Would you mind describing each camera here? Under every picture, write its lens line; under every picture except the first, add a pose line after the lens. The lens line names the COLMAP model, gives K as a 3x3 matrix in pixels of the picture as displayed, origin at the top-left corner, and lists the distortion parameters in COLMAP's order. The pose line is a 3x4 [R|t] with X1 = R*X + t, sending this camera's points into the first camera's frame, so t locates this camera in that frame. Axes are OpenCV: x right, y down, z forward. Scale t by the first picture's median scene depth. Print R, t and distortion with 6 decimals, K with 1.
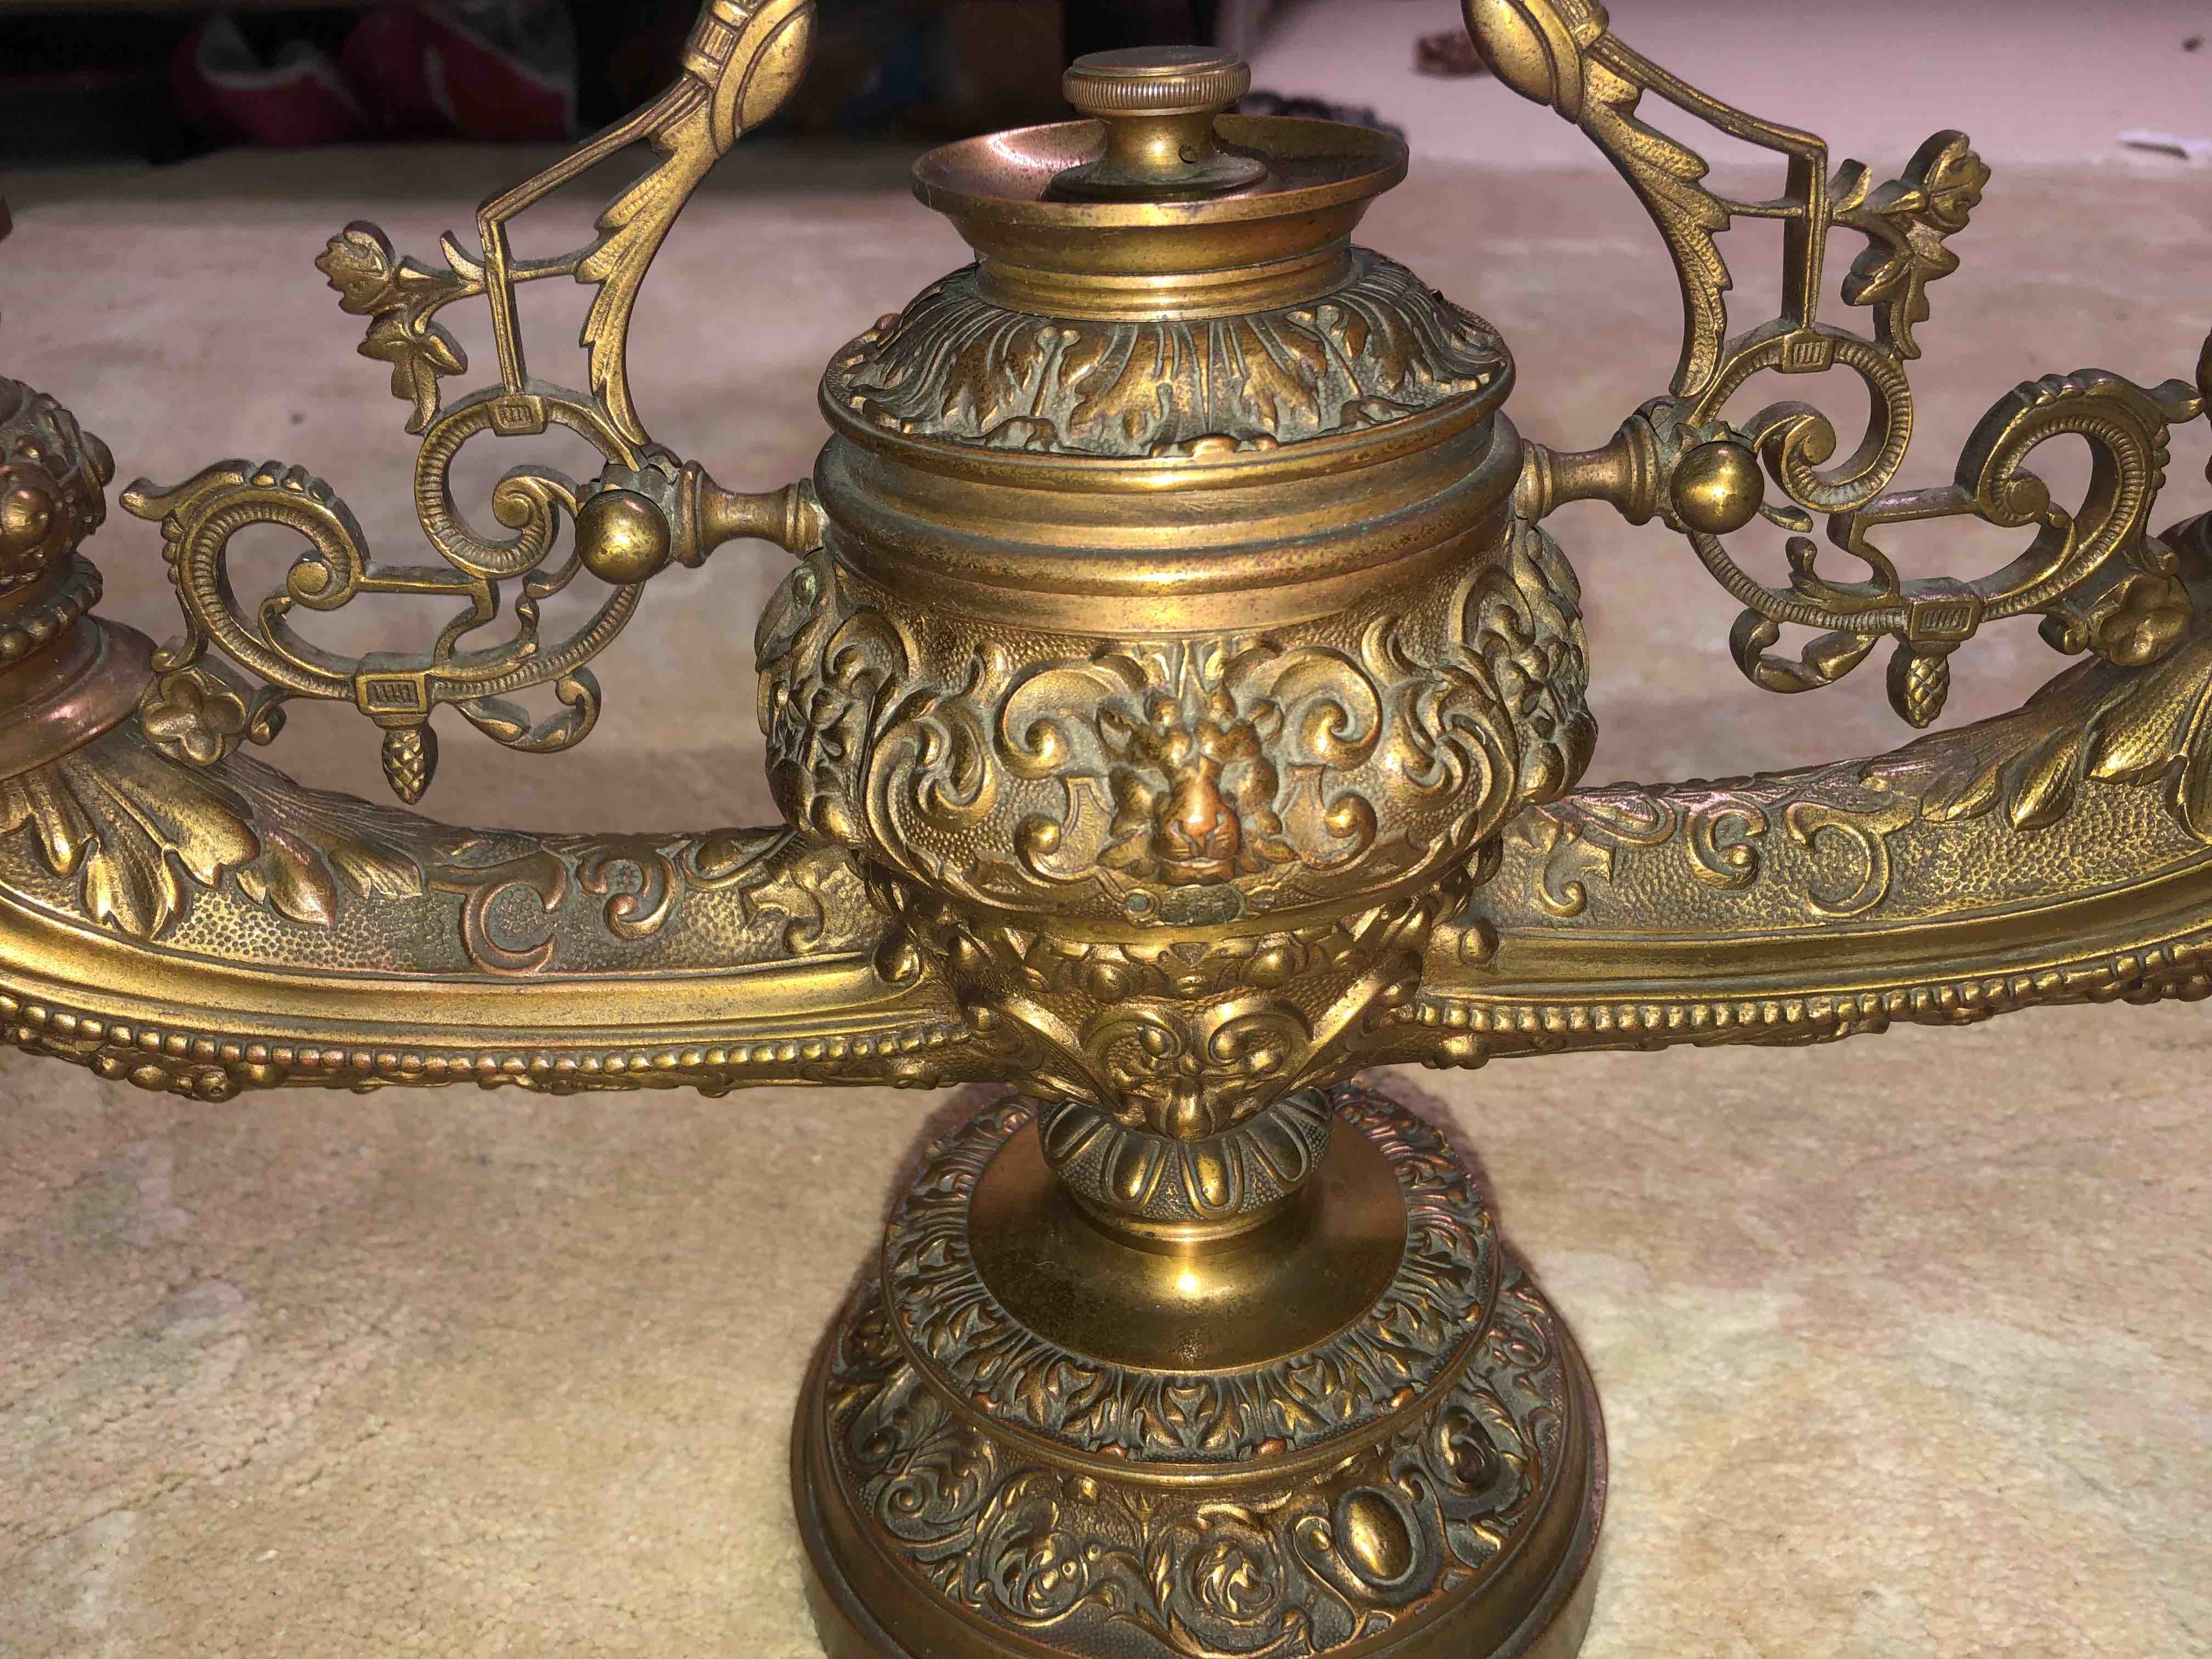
lens RADIAL K [[1782.9, 0, 1127.6], [0, 1782.9, 842.3], [0, 0, 1]] dist [0.012901, -0.038192]
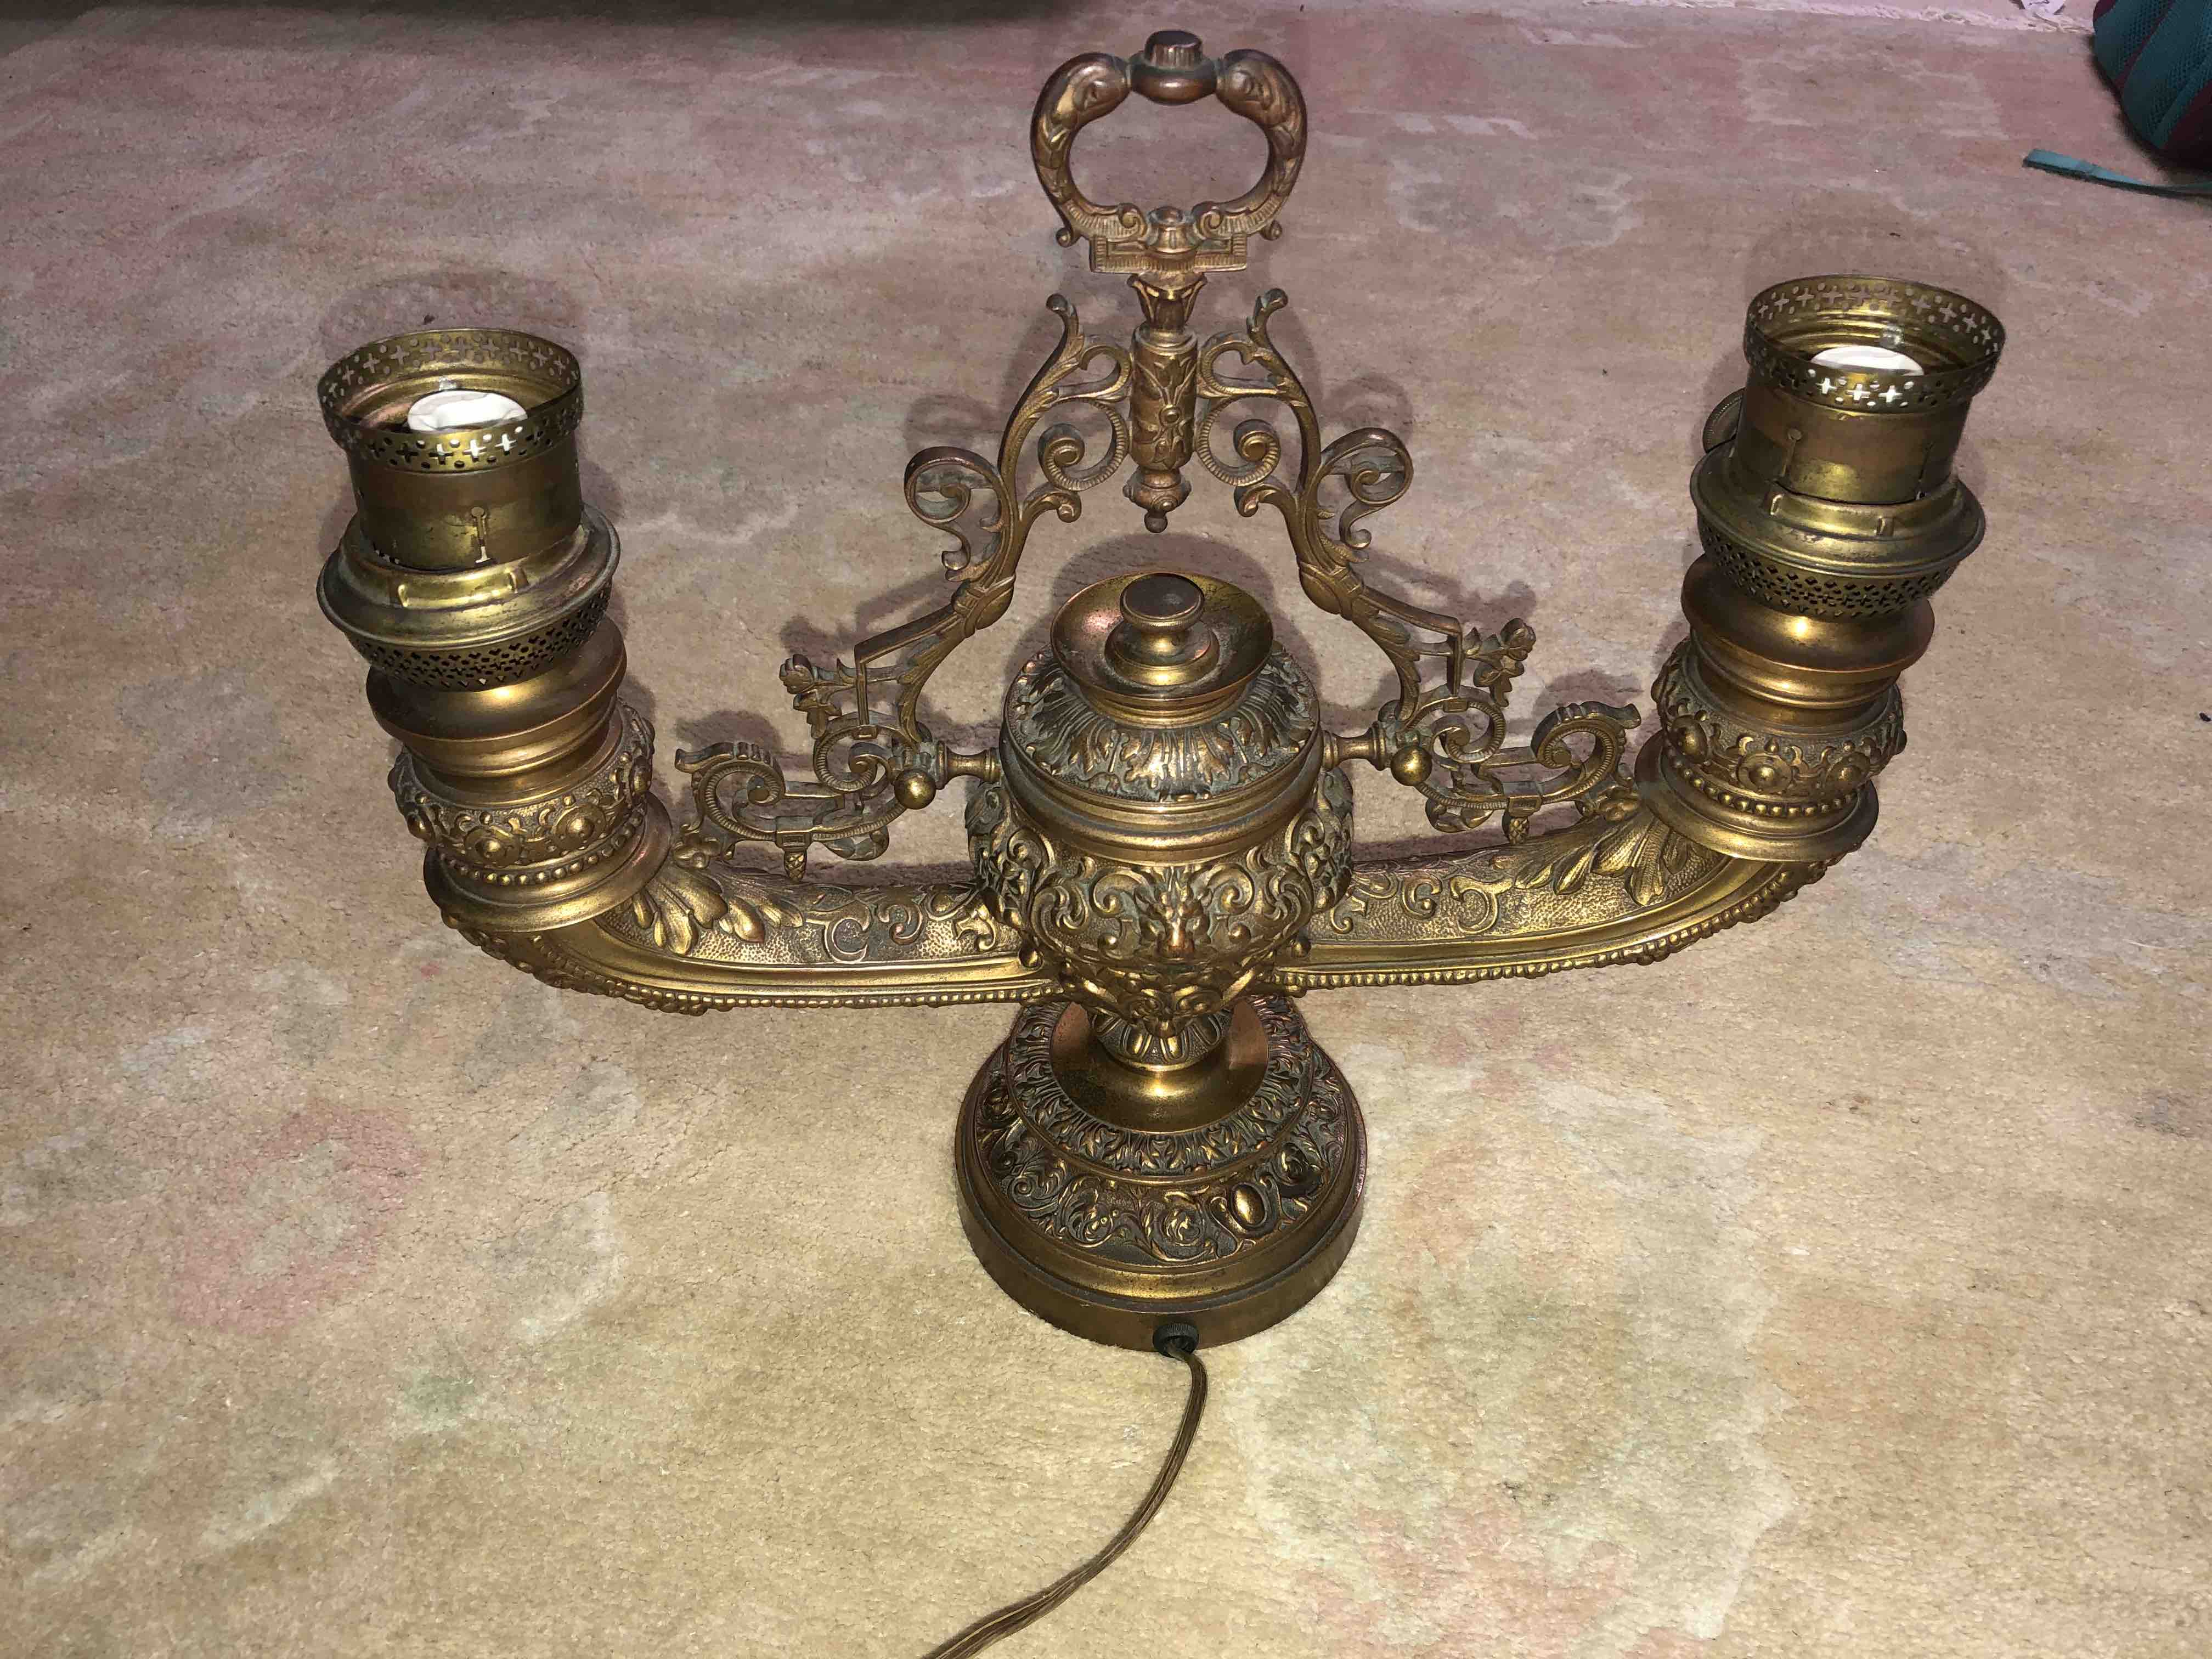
lens RADIAL K [[1782.9, 0, 1132.0], [0, 1782.9, 816.0], [0, 0, 1]] dist [0.012901, -0.038192]
pose [[0.999049, 0.002809, 0.043522, -0.092180], [-0.011207, 0.980949, 0.193942, -0.471295], [-0.042148, -0.194245, 0.980047, -0.975070]]
